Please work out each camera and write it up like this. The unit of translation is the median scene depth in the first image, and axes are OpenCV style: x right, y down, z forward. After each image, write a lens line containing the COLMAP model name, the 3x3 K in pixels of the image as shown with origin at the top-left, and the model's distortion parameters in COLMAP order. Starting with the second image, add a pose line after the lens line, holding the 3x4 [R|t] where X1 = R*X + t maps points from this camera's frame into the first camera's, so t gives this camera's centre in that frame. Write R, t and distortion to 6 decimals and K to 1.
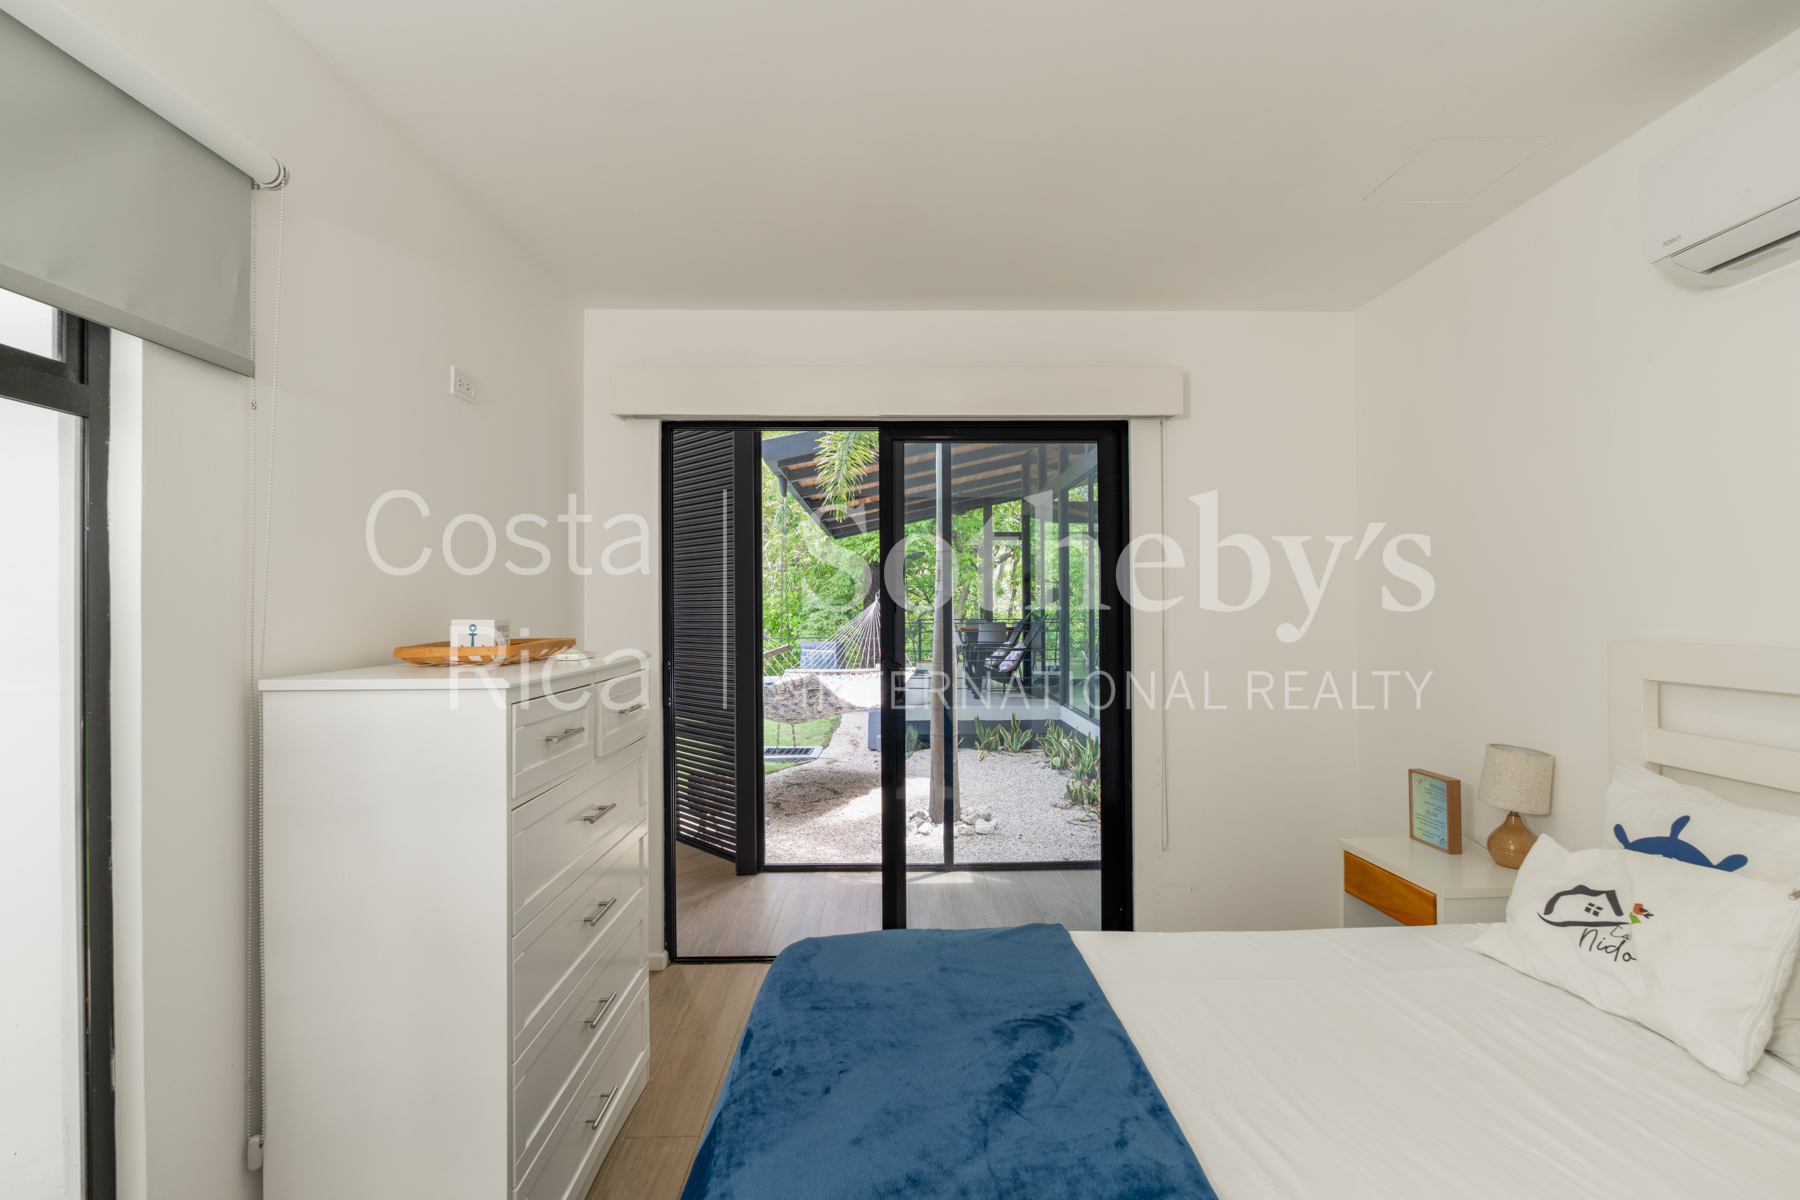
lens RADIAL K [[816.4, 0, 899.4], [0, 816.4, 602.2], [0, 0, 1]] dist [-0.005637, -0.000554]
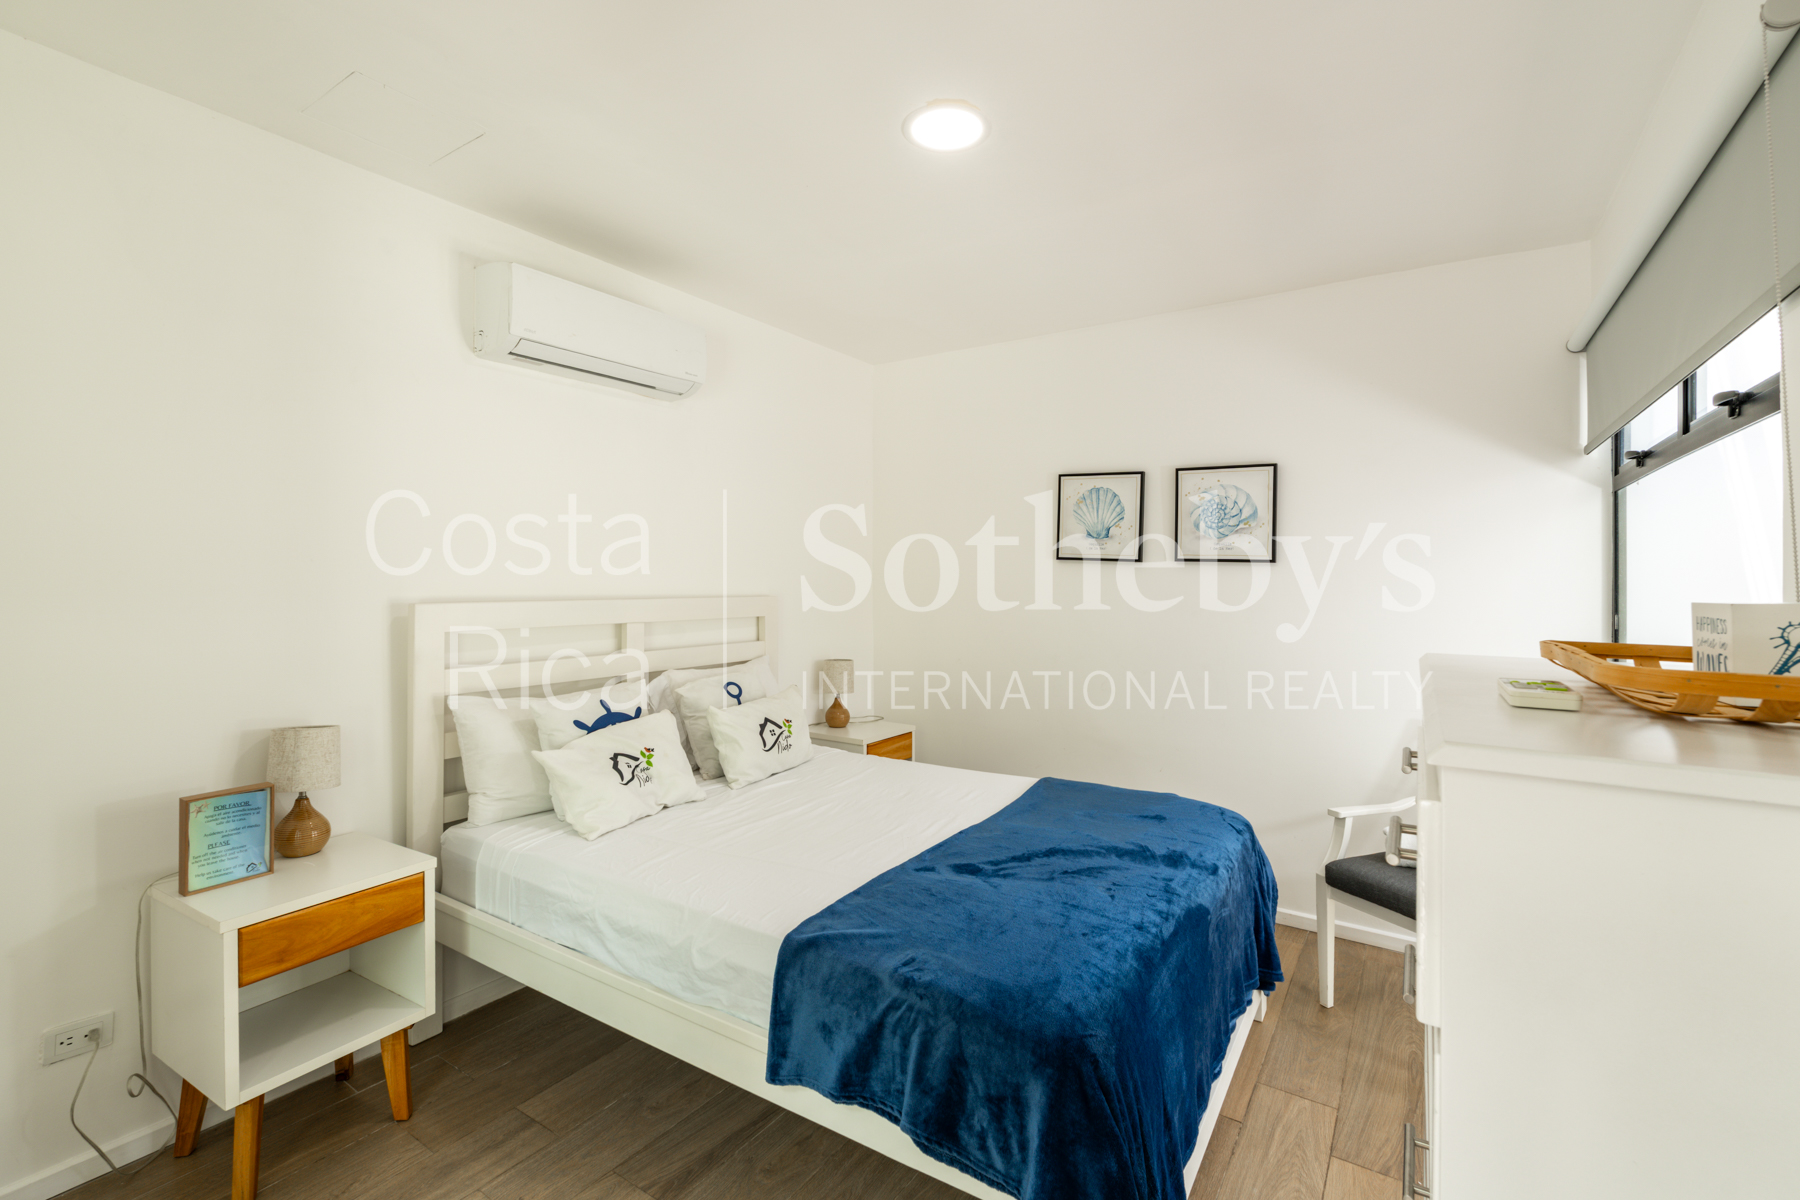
lens RADIAL K [[816.4, 0, 905.6], [0, 816.4, 592.8], [0, 0, 1]] dist [-0.005637, -0.000554]
pose [[-0.840229, -0.006158, 0.542197, -0.466964], [-0.002900, 0.999972, 0.006864, 0.027451], [-0.542225, 0.004195, -0.840223, 2.043670]]
